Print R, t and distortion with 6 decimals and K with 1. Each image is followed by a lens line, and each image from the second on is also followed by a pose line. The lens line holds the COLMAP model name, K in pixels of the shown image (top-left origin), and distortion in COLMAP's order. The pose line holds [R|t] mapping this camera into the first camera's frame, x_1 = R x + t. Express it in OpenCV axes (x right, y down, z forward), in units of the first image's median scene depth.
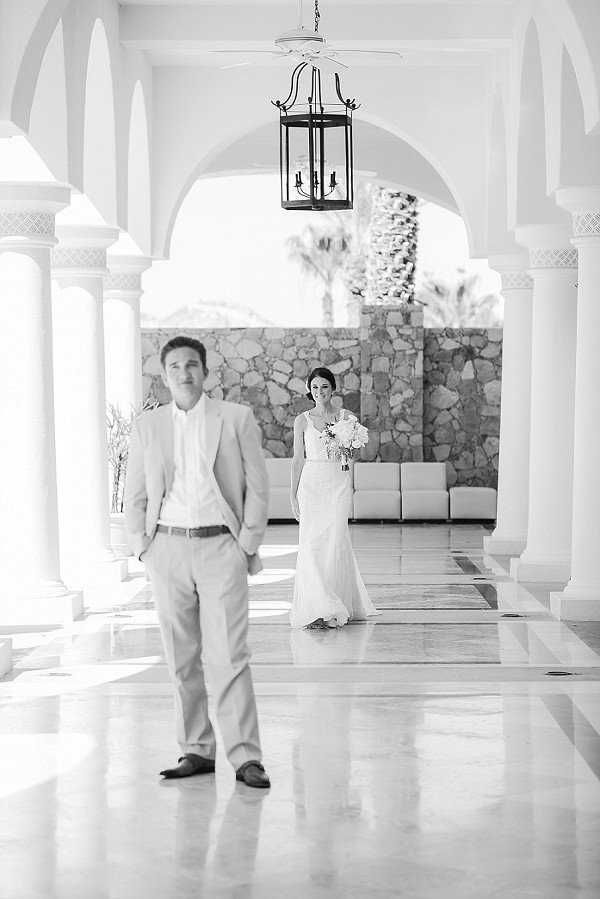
lens RADIAL K [[2594.4, 0, 298.8], [0, 2594.4, 433.1], [0, 0, 1]] dist [-0.002839, -0.495900]
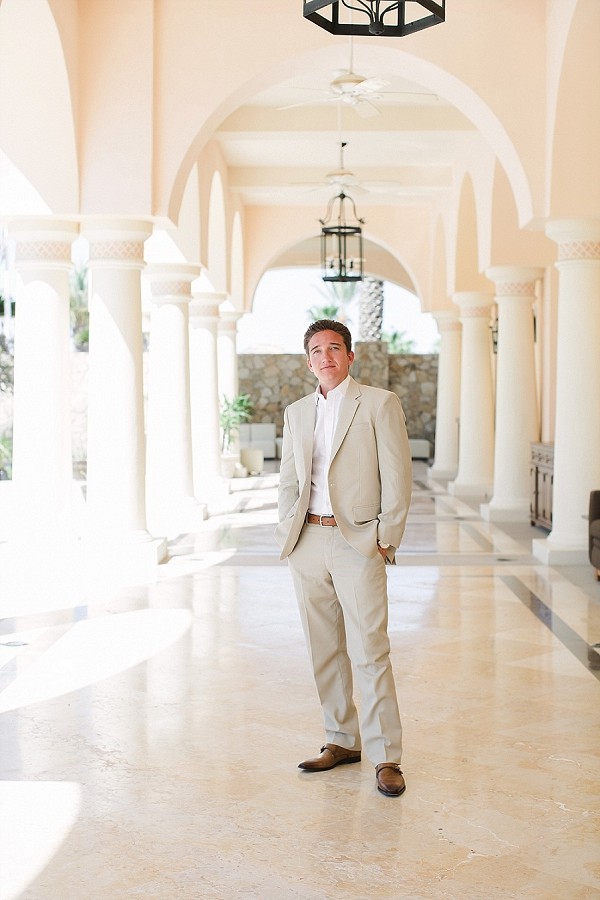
lens RADIAL K [[1297.2, 0, 300.0], [0, 1297.2, 450.0], [0, 0, 1]] dist [-0.105051, -0.000771]
pose [[0.999983, 0.002647, -0.005280, -0.015783], [-0.002482, 0.999512, 0.031131, -0.000731], [0.005360, -0.031117, 0.999501, 0.128342]]
